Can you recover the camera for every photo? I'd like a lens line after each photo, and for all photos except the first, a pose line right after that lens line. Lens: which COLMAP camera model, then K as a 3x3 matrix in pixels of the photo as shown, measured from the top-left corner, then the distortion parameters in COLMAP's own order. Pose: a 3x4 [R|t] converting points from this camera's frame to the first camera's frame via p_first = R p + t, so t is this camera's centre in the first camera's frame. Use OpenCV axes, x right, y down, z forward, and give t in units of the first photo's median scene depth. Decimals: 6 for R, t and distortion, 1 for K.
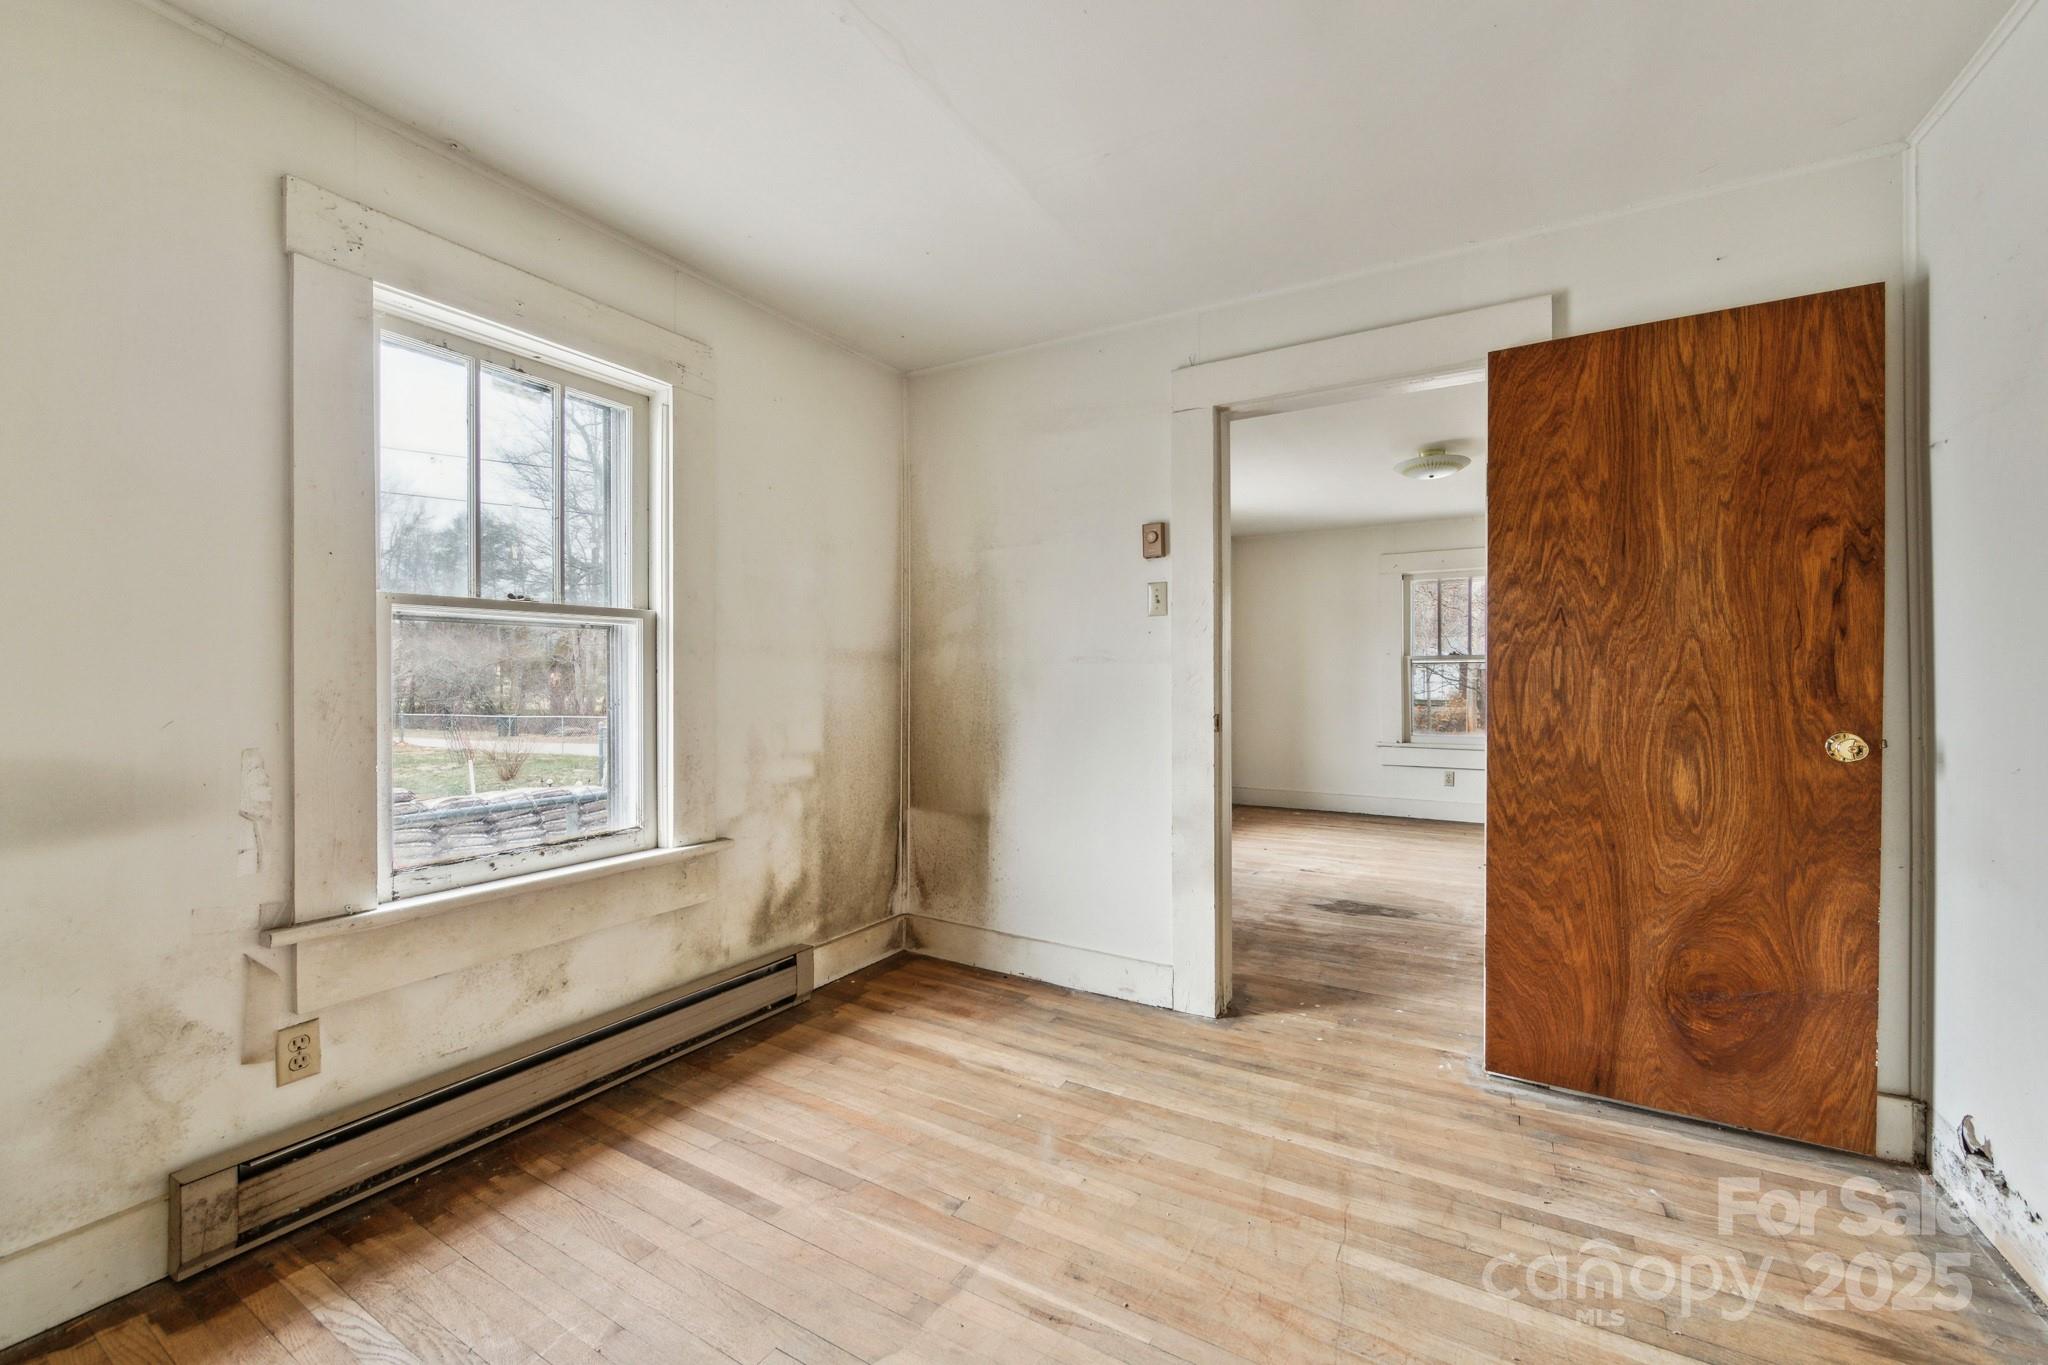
lens RADIAL K [[815.6, 0, 1024.0], [0, 815.6, 682.5], [0, 0, 1]] dist [-0.004321, -0.000082]
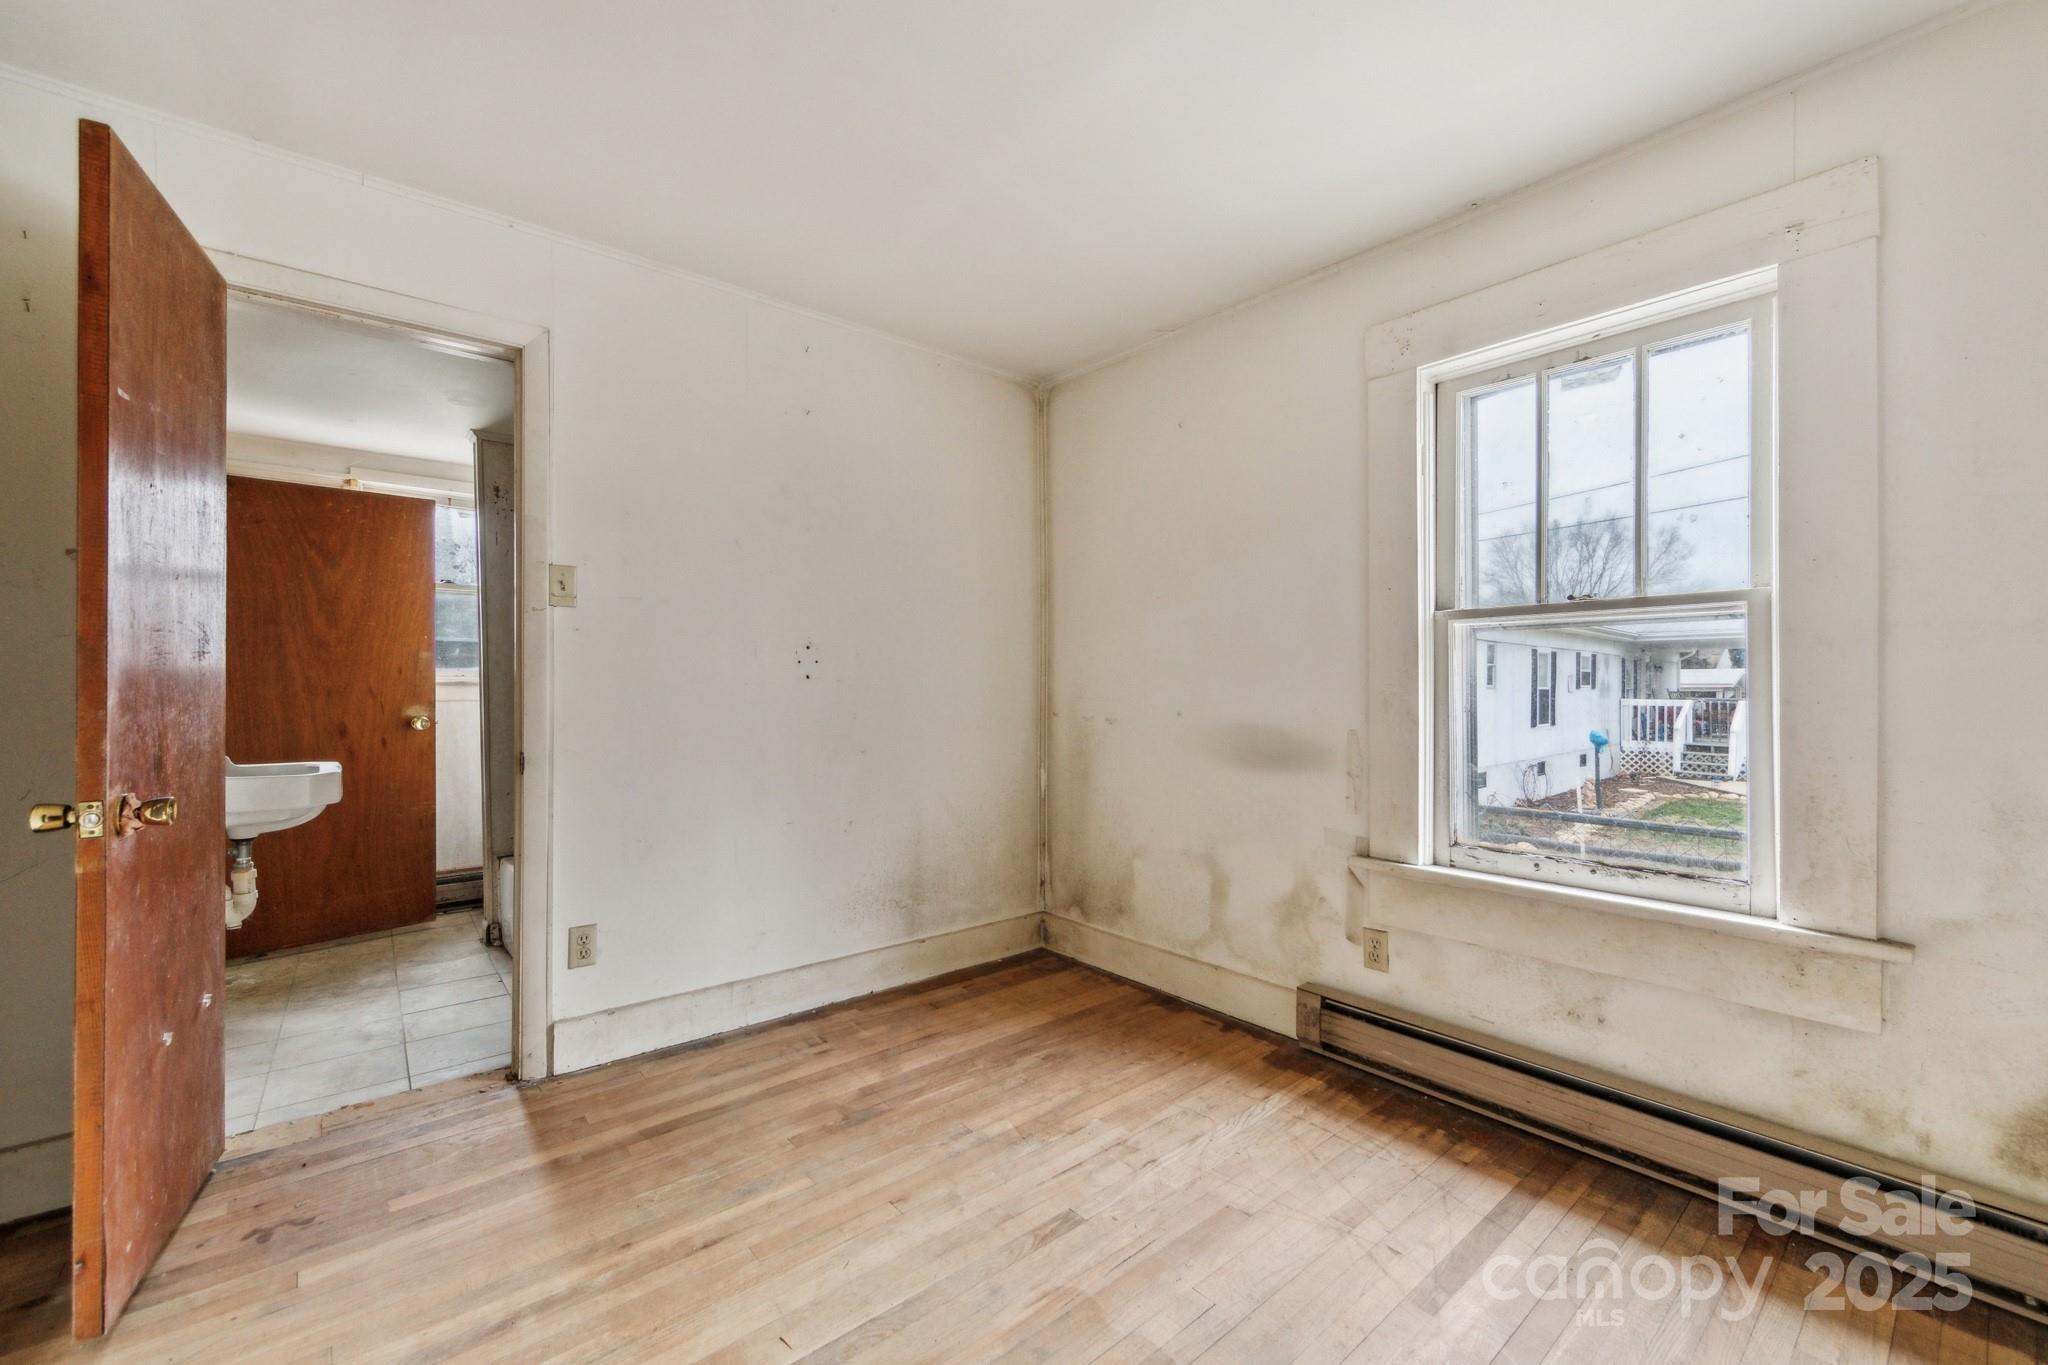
lens RADIAL K [[815.6, 0, 1024.0], [0, 815.6, 682.5], [0, 0, 1]] dist [-0.004321, -0.000082]
pose [[-0.318922, 0.000085, -0.947781, 0.564794], [-0.001259, 0.999999, 0.000514, -0.004828], [0.947780, 0.001357, -0.318921, 0.781722]]
